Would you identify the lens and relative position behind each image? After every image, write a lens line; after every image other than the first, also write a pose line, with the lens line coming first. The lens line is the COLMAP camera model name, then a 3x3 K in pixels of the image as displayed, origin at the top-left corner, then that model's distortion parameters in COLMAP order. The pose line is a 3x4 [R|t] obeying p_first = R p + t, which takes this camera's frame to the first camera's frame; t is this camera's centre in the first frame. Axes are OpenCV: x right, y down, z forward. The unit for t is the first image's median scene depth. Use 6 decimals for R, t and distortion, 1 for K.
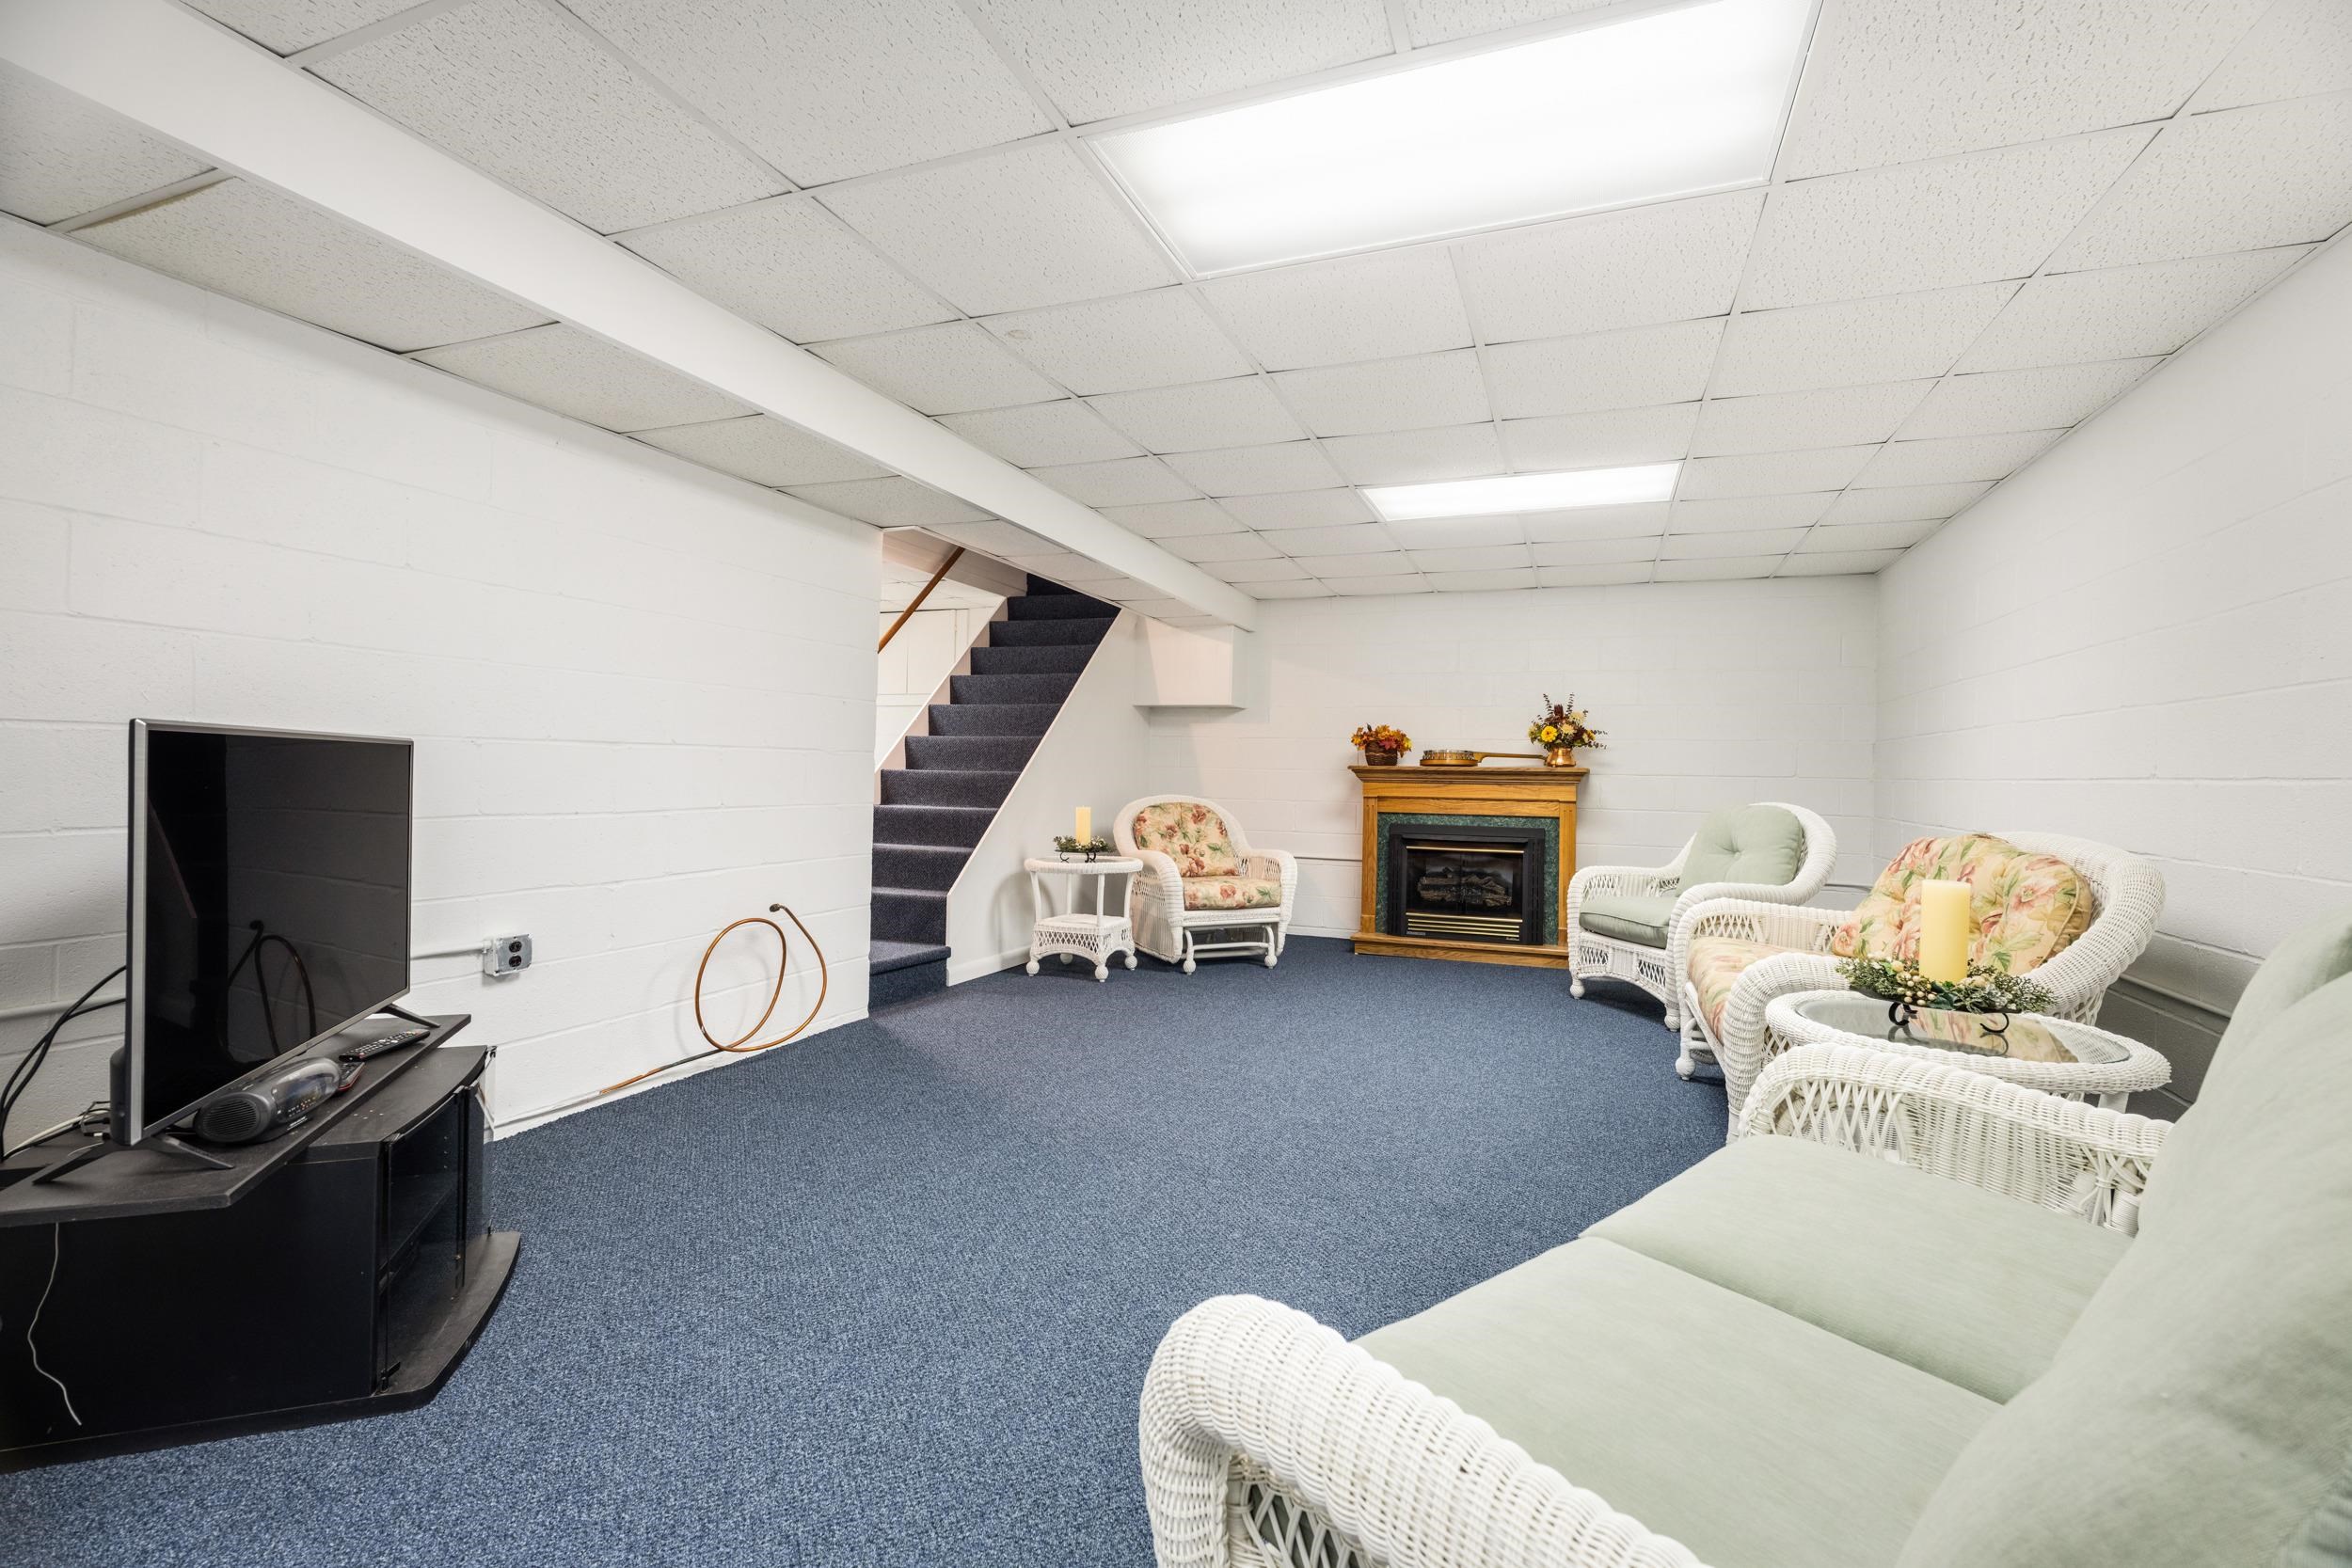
lens RADIAL K [[1050.3, 0, 1176.5], [0, 1050.3, 796.2], [0, 0, 1]] dist [-0.004754, 0.001675]
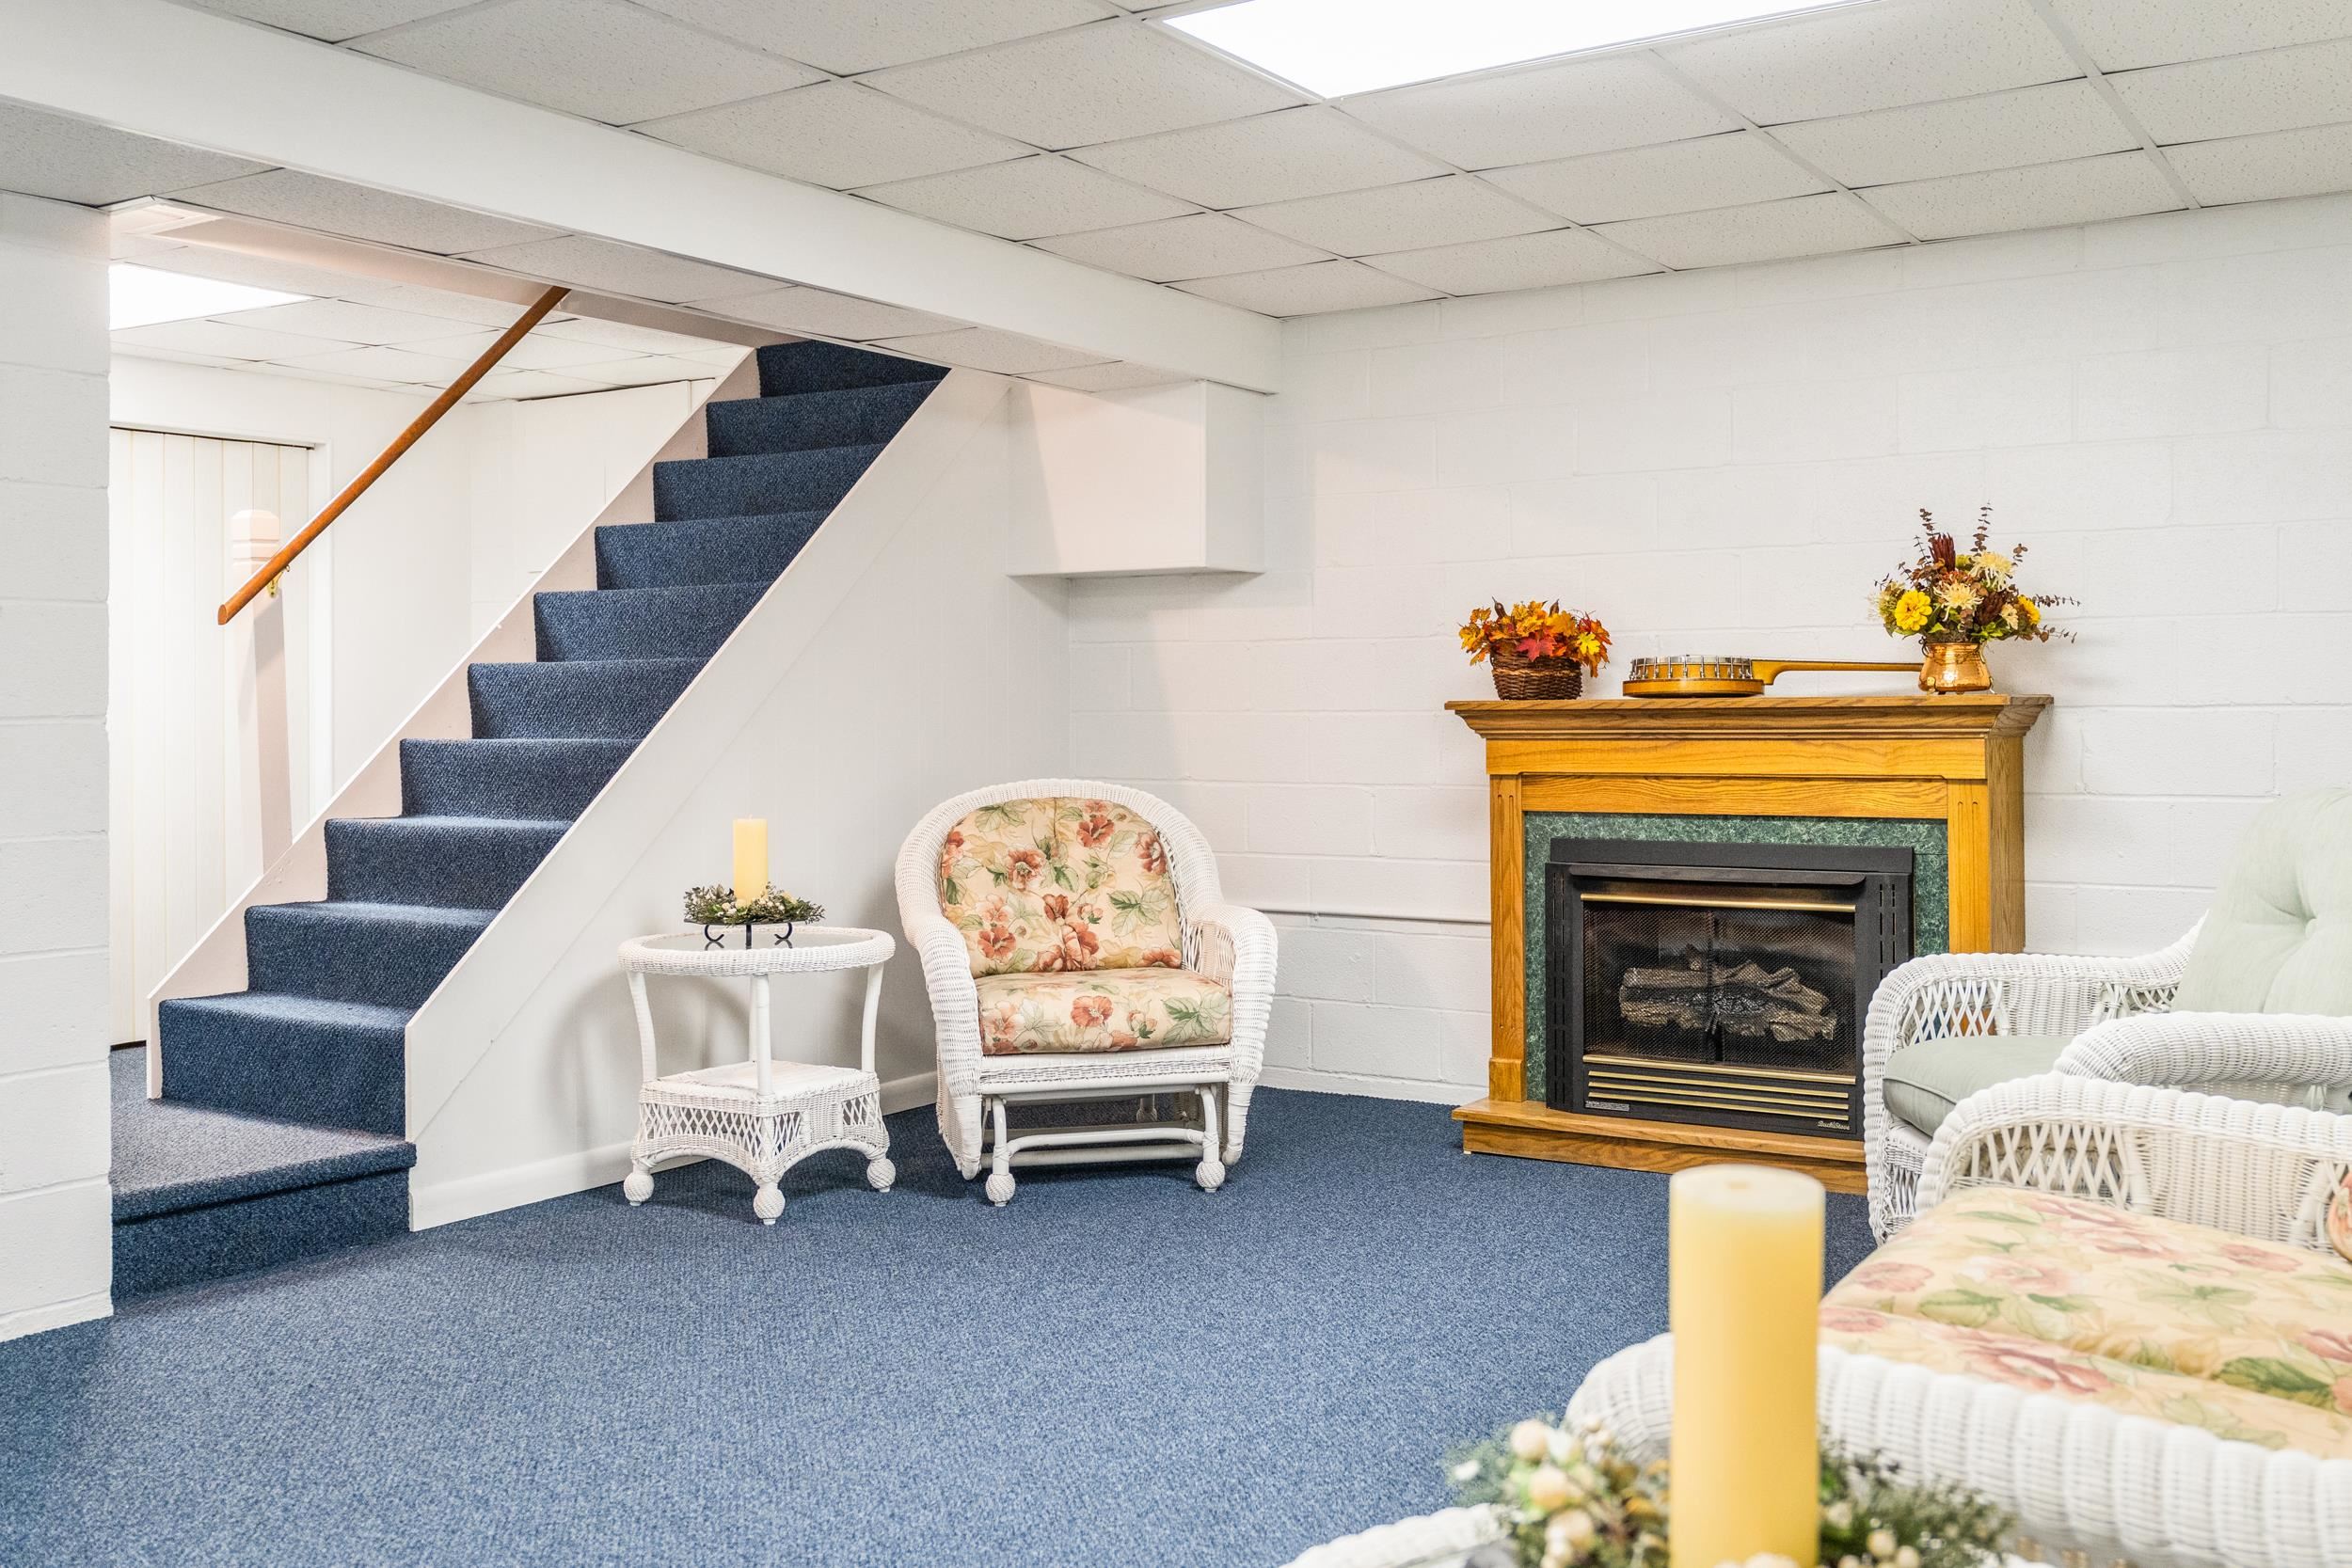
lens RADIAL K [[2154.5, 0, 1175.9], [0, 2154.5, 771.2], [0, 0, 1]] dist [0.014493, 0.000000]
pose [[0.979795, -0.021302, -0.198866, 0.236002], [0.023315, 0.999698, 0.007782, -0.011019], [0.198640, -0.012262, 0.979996, 0.142266]]
